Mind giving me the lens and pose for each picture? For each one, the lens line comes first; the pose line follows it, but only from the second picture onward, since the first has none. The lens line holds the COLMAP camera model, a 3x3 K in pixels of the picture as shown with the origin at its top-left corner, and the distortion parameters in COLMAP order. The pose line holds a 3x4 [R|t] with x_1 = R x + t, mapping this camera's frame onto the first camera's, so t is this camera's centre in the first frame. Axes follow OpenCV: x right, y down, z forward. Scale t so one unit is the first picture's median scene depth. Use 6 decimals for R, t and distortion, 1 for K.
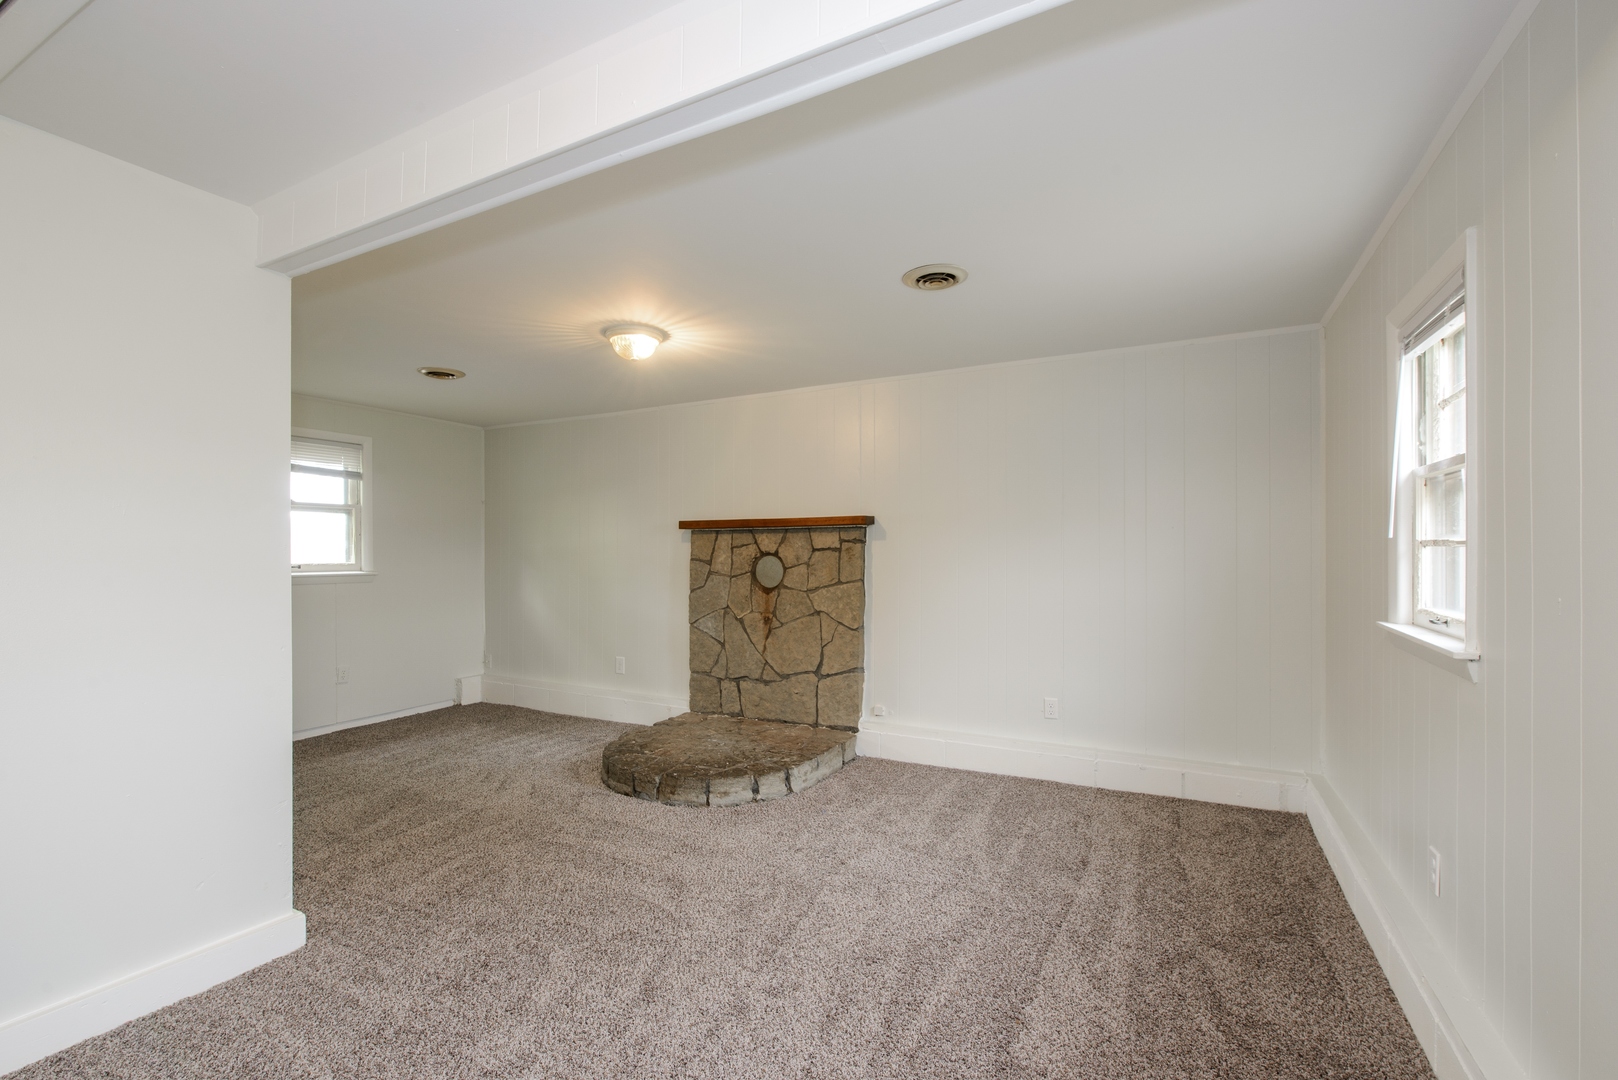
lens RADIAL K [[700.5, 0, 807.7], [0, 700.5, 549.3], [0, 0, 1]] dist [0.000447, -0.002477]
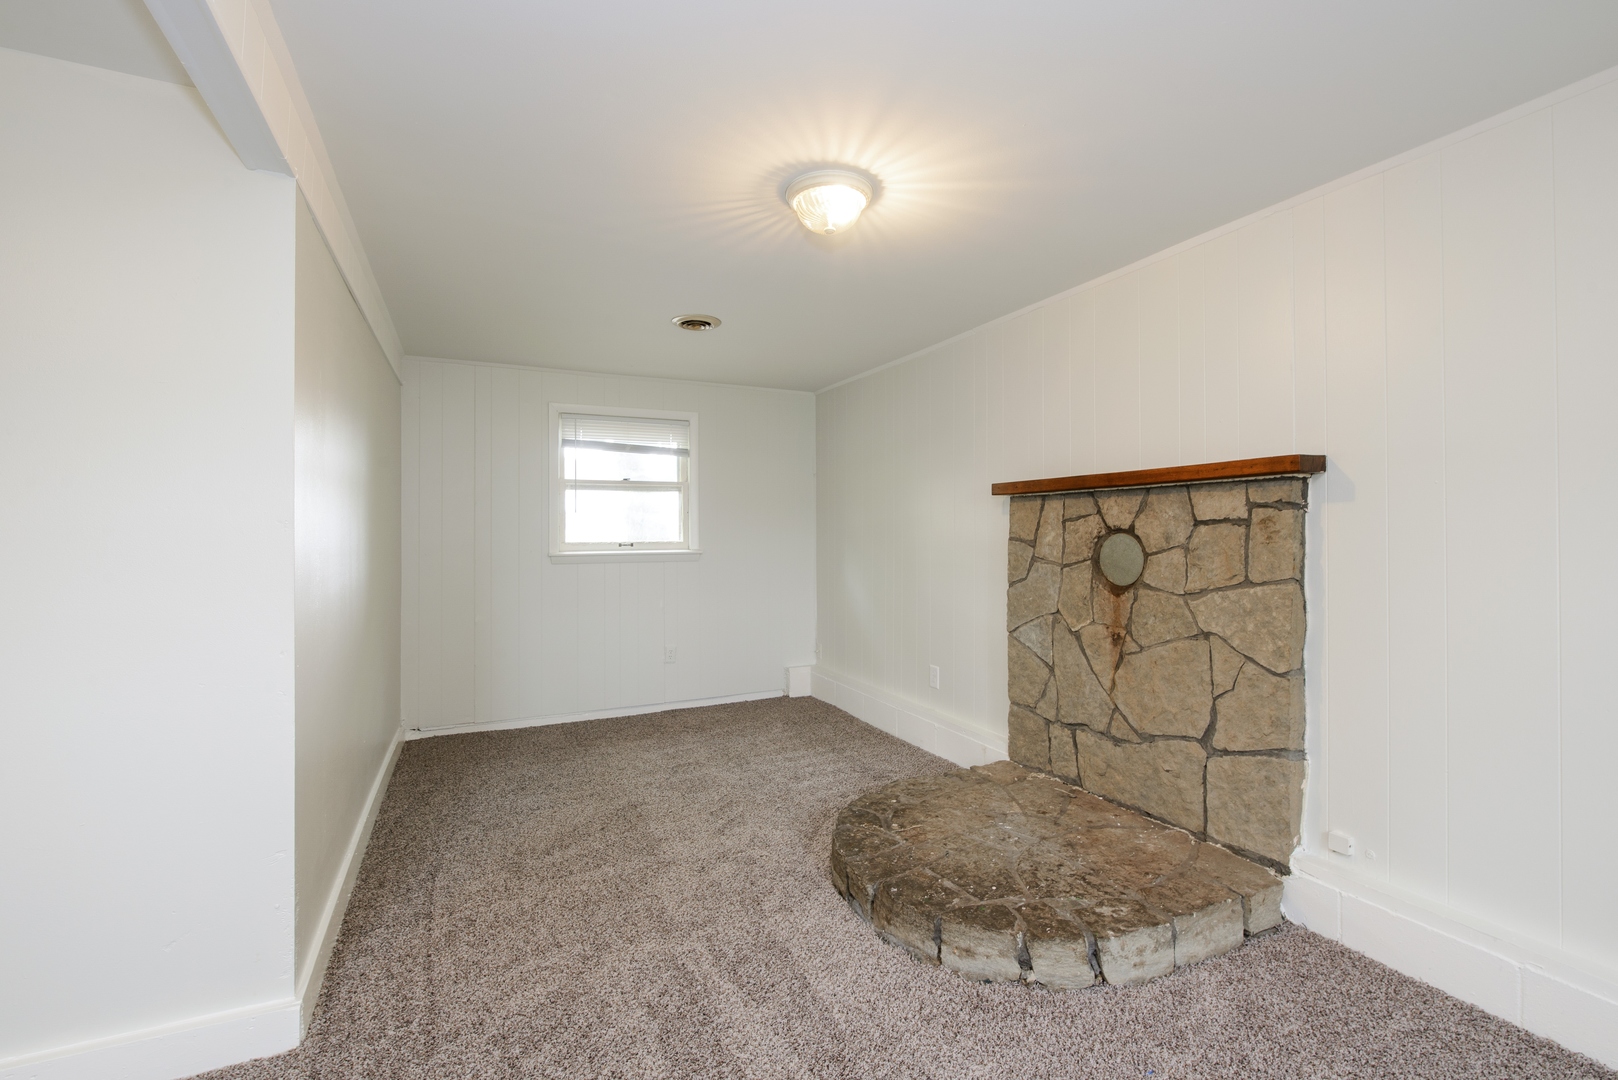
lens RADIAL K [[700.5, 0, 809.1], [0, 700.5, 528.3], [0, 0, 1]] dist [0.000447, -0.002477]
pose [[0.807840, -0.005263, -0.589378, 0.088585], [0.005007, 0.999985, -0.002066, 0.005072], [0.589381, -0.001282, 0.807854, 0.364041]]
